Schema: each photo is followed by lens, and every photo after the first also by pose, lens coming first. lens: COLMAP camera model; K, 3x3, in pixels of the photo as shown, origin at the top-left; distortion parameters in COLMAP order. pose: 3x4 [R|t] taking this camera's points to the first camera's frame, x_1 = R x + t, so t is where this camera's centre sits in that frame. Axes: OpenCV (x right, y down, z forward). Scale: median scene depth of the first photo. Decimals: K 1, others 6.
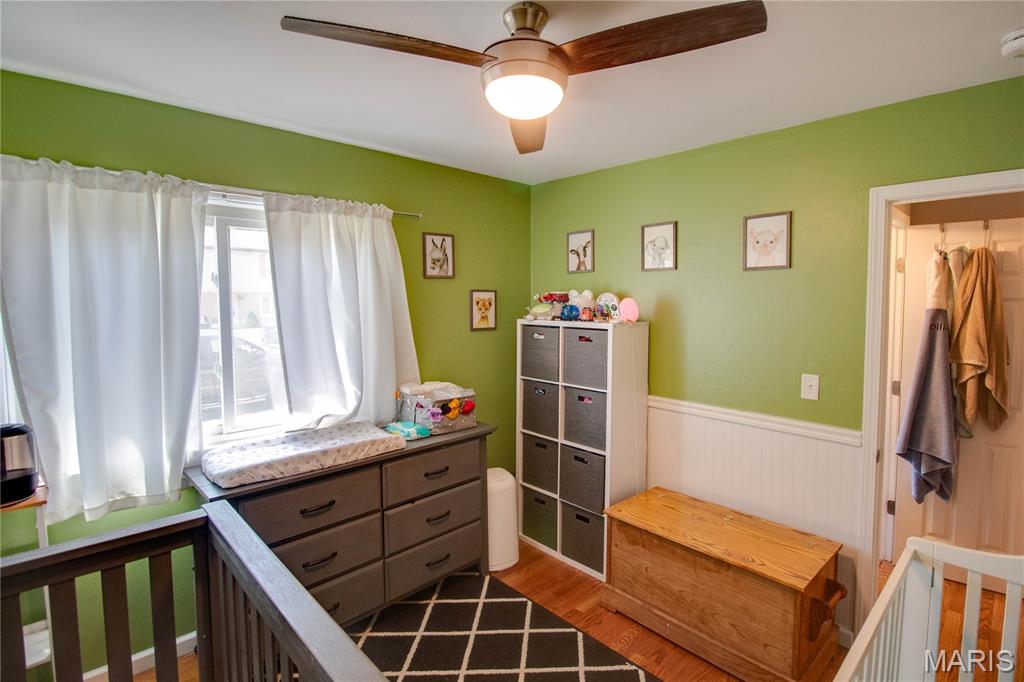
lens RADIAL K [[494.6, 0, 517.6], [0, 494.6, 326.0], [0, 0, 1]] dist [-0.000345, -0.012650]
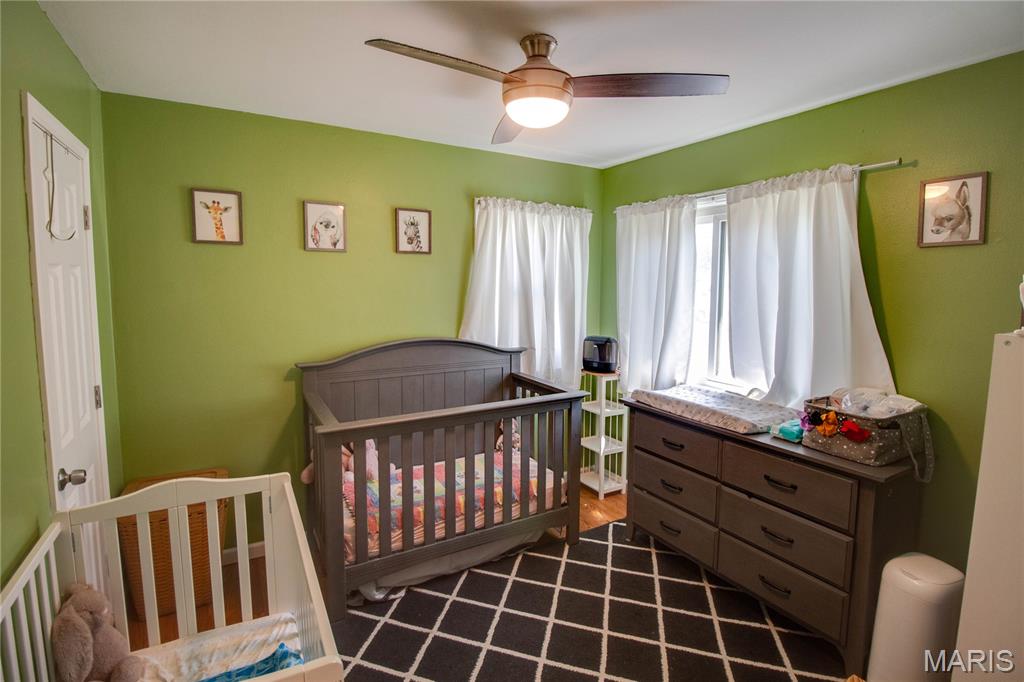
lens RADIAL K [[494.6, 0, 517.6], [0, 494.6, 326.0], [0, 0, 1]] dist [-0.000345, -0.012650]
pose [[-0.236116, 0.091432, -0.967414, 0.739656], [-0.057725, 0.992485, 0.107891, -0.036040], [0.970009, 0.081319, -0.229064, 0.741442]]
